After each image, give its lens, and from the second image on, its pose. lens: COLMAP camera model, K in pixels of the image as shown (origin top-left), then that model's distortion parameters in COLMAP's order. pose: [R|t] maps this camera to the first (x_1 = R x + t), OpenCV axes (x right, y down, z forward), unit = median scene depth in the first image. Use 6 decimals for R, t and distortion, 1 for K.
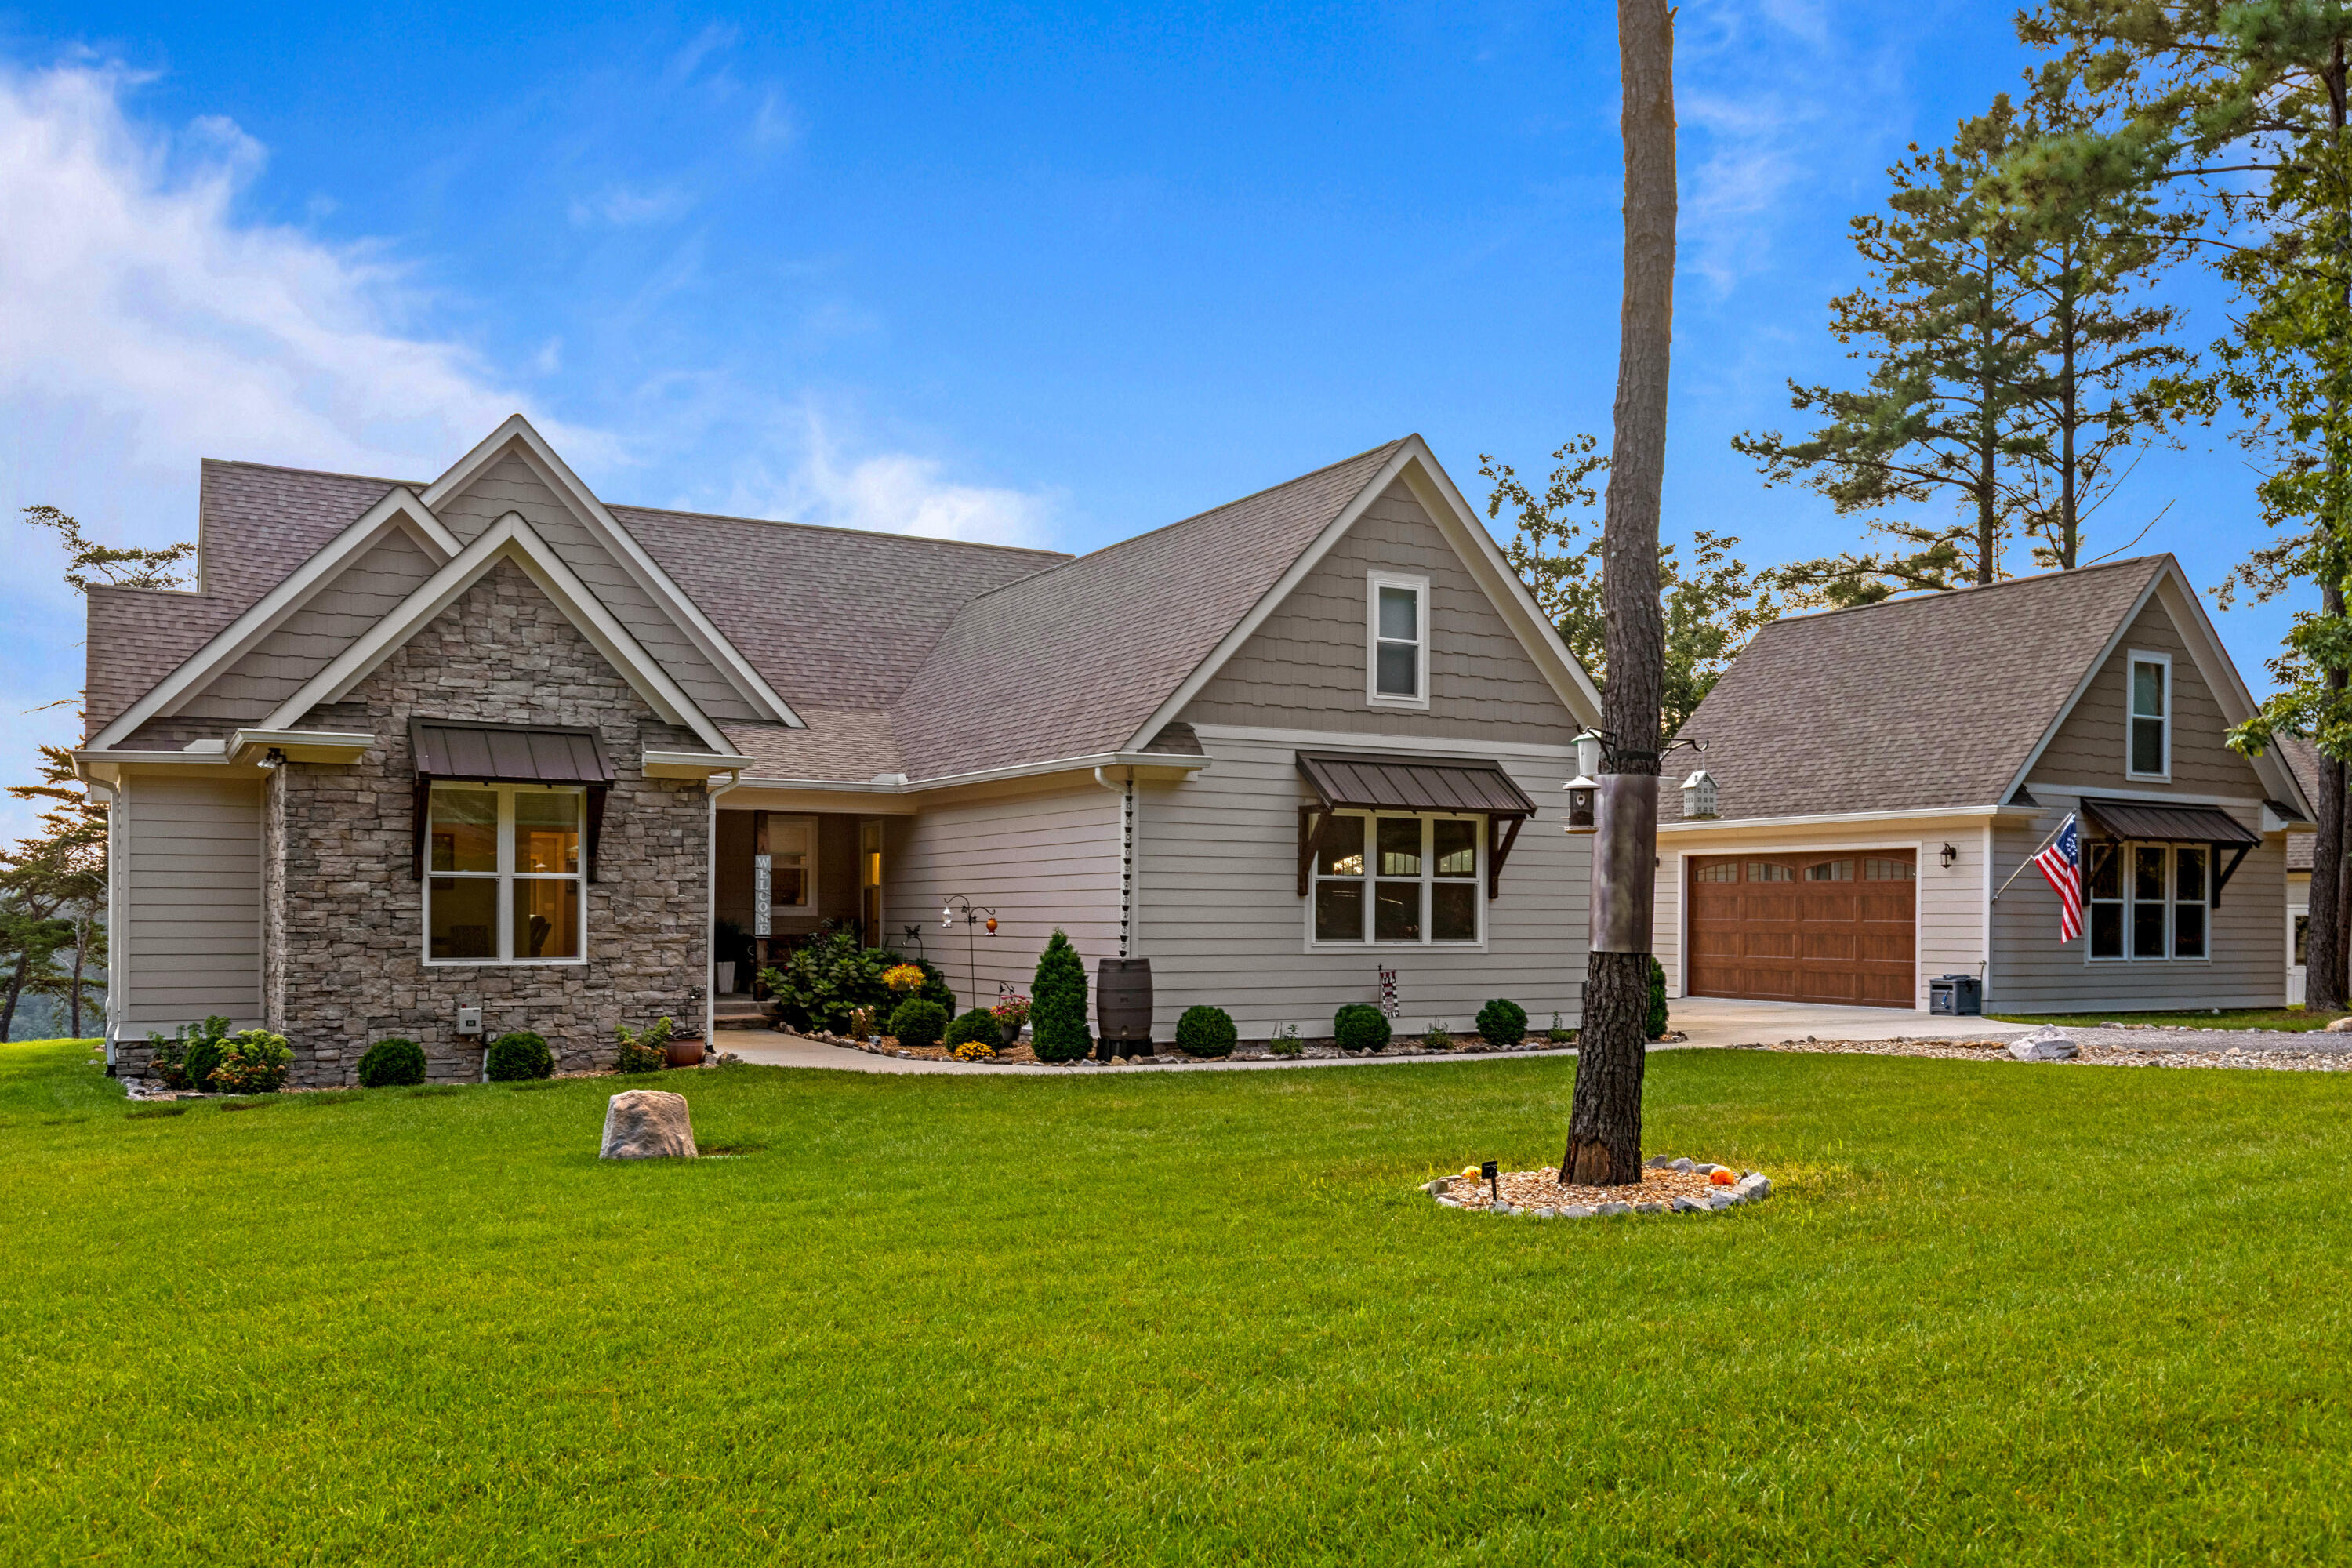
lens RADIAL K [[1925.2, 0, 1176.2], [0, 1925.2, 801.1], [0, 0, 1]] dist [0.012855, -0.001572]
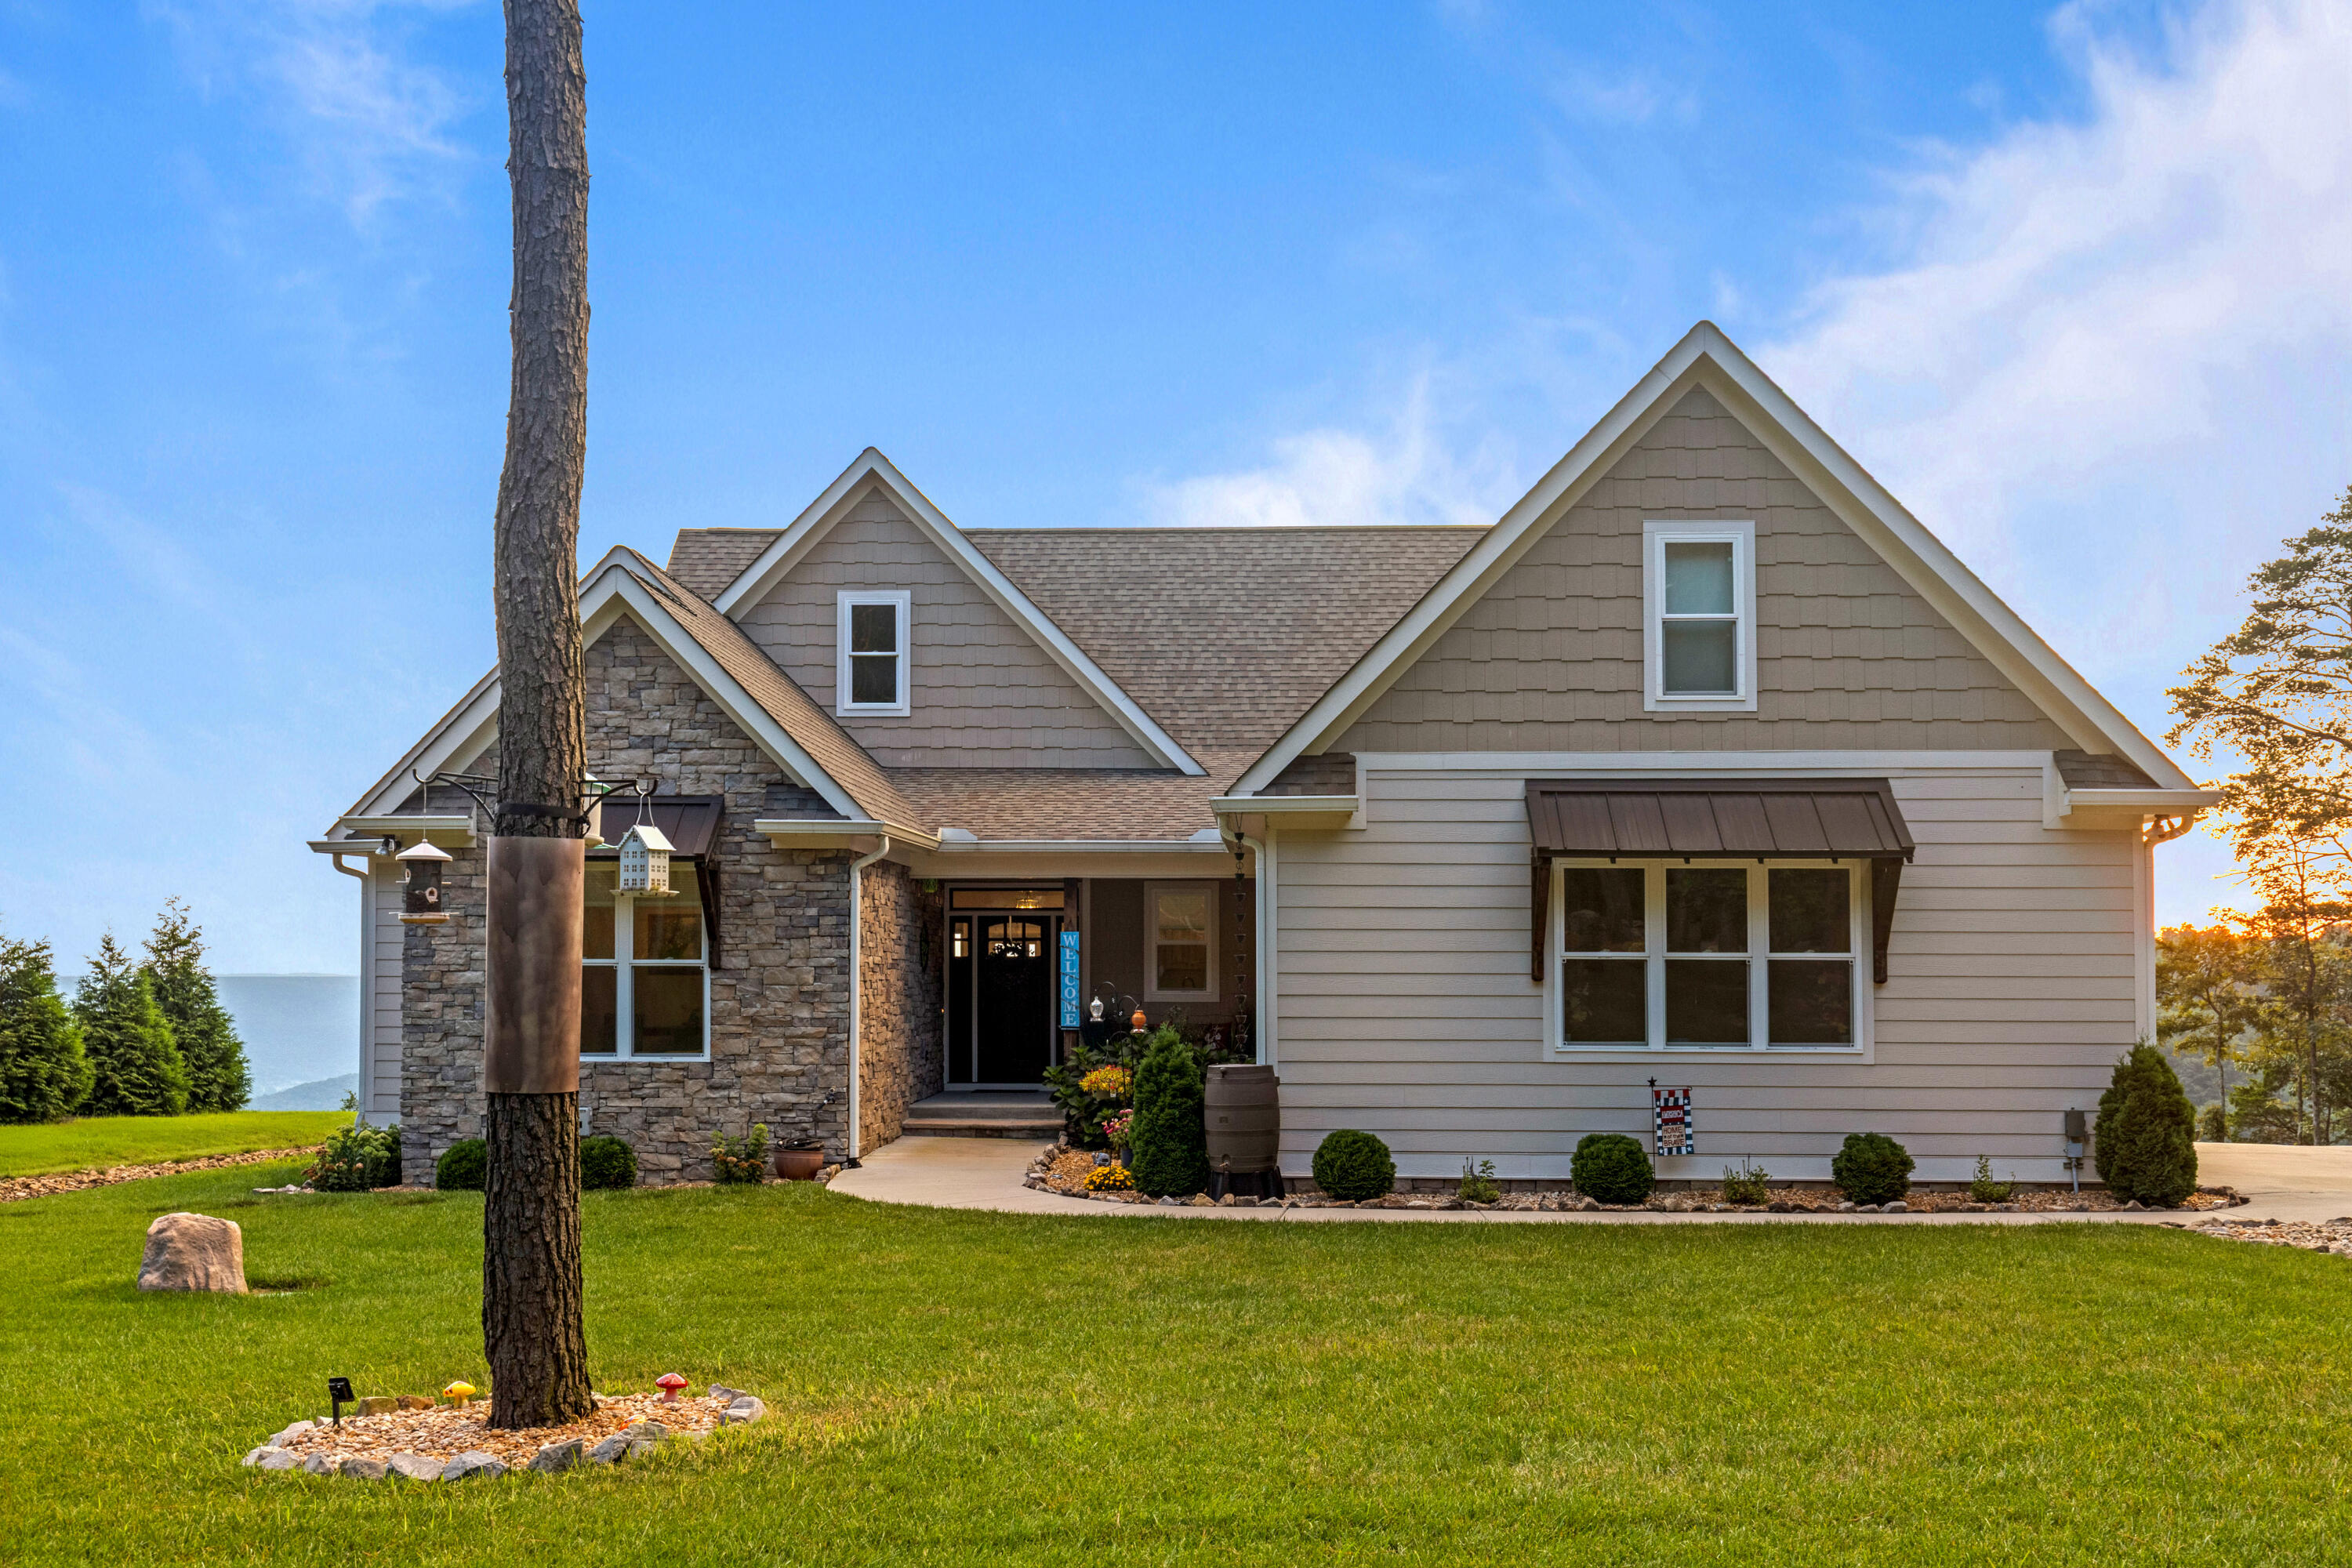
lens RADIAL K [[2292.9, 0, 1176.1], [0, 2292.9, 772.9], [0, 0, 1]] dist [0.011619, 0.000000]
pose [[0.845575, -0.050328, -0.531480, 0.436225], [0.032949, 0.998568, -0.042137, 0.003114], [0.532839, 0.018118, 0.846022, 0.209568]]
